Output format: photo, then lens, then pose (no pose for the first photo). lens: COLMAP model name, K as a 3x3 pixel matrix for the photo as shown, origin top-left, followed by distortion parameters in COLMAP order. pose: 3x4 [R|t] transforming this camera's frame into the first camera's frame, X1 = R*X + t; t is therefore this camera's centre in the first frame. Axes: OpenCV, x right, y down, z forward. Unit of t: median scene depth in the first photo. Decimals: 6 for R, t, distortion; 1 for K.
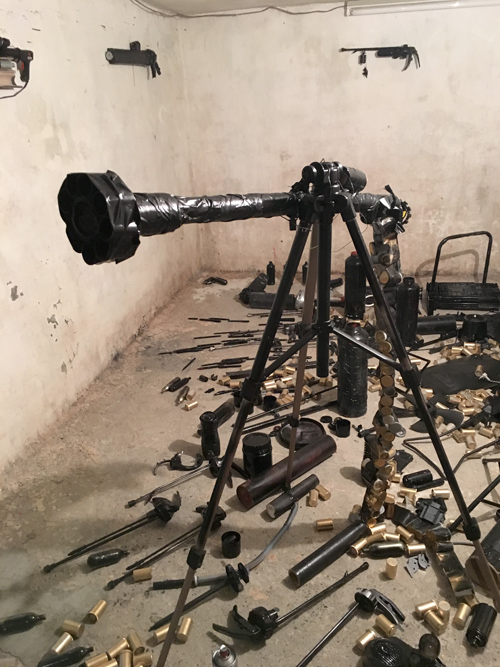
lens RADIAL K [[583.8, 0, 251.1], [0, 583.8, 335.5], [0, 0, 1]] dist [0.083503, -0.103288]
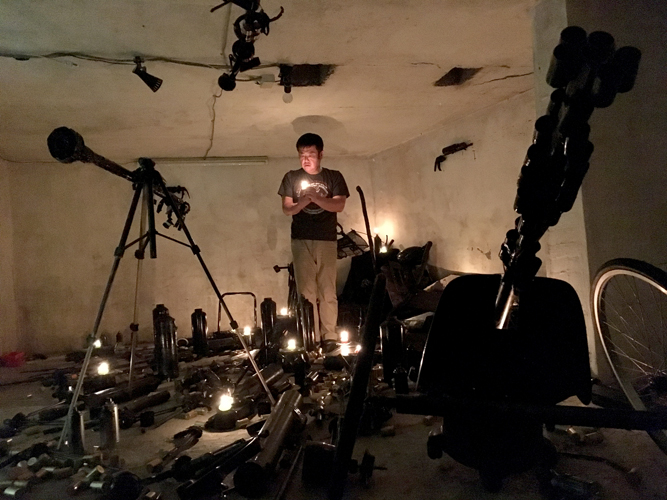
lens RADIAL K [[583.8, 0, 334.1], [0, 583.8, 247.6], [0, 0, 1]] dist [0.083503, -0.103288]
pose [[0.885194, -0.007599, 0.465161, -0.095256], [0.211875, 0.896740, -0.388545, 0.334749], [-0.414176, 0.442493, 0.795398, -0.317367]]
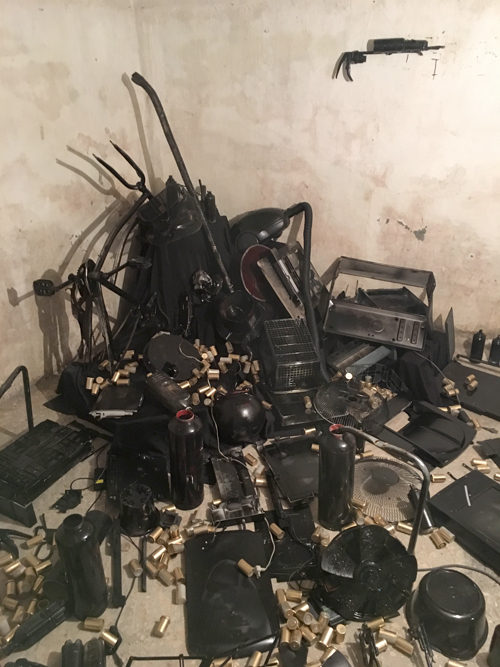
lens RADIAL K [[583.8, 0, 249.3], [0, 583.8, 334.5], [0, 0, 1]] dist [0.083503, -0.103288]
pose [[0.271875, -0.408093, 0.871519, -0.086374], [0.367053, 0.881142, 0.298095, -0.308332], [-0.889582, 0.238849, 0.389352, 0.504732]]
